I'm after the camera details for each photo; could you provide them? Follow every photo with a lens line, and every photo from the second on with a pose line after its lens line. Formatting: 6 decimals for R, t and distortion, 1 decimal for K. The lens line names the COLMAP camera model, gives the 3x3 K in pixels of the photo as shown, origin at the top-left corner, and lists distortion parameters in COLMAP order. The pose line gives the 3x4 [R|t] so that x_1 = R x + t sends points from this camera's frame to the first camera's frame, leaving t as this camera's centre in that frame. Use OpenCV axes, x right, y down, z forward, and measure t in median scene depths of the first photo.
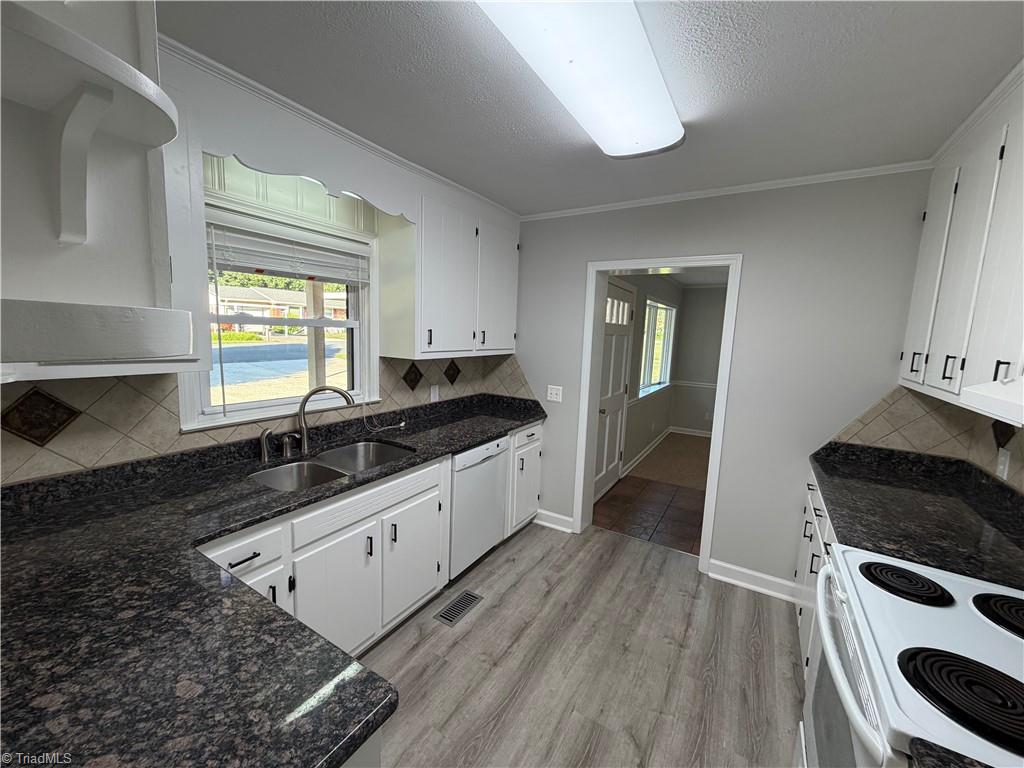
lens RADIAL K [[410.5, 0, 508.8], [0, 410.5, 387.9], [0, 0, 1]] dist [0.001821, -0.000759]
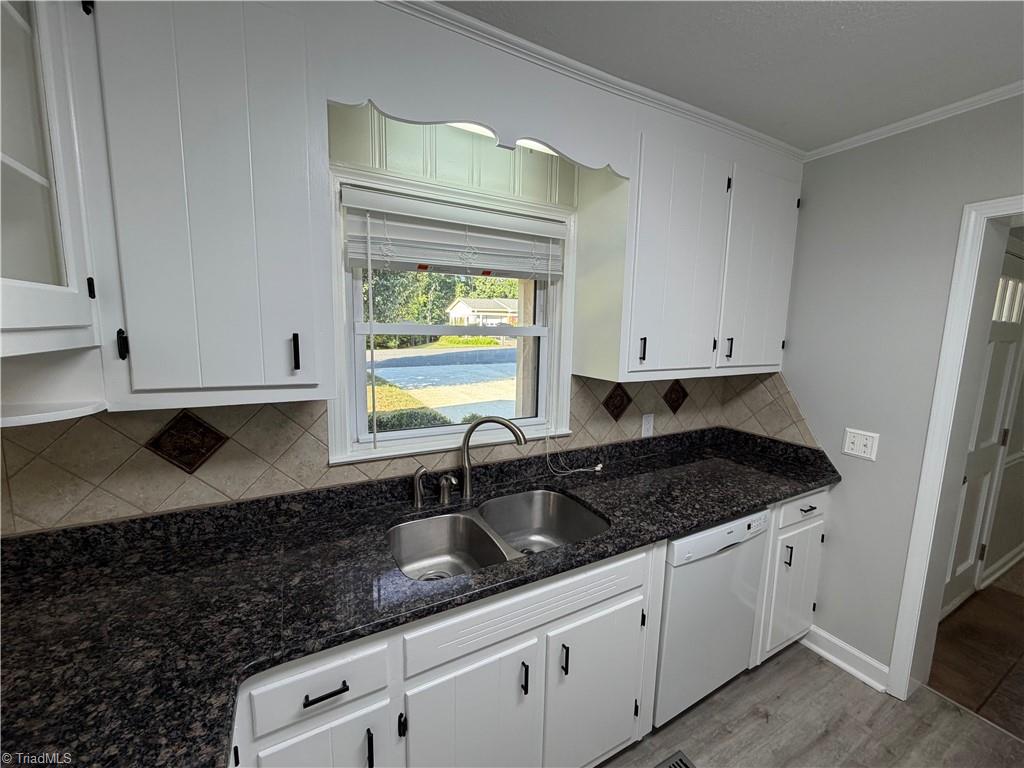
lens RADIAL K [[410.5, 0, 509.7], [0, 410.5, 385.5], [0, 0, 1]] dist [0.001821, -0.000759]
pose [[0.868555, 0.049009, -0.493164, -0.049361], [-0.055886, 0.998437, 0.000795, -0.053897], [0.492432, 0.026871, 0.869936, 0.319666]]
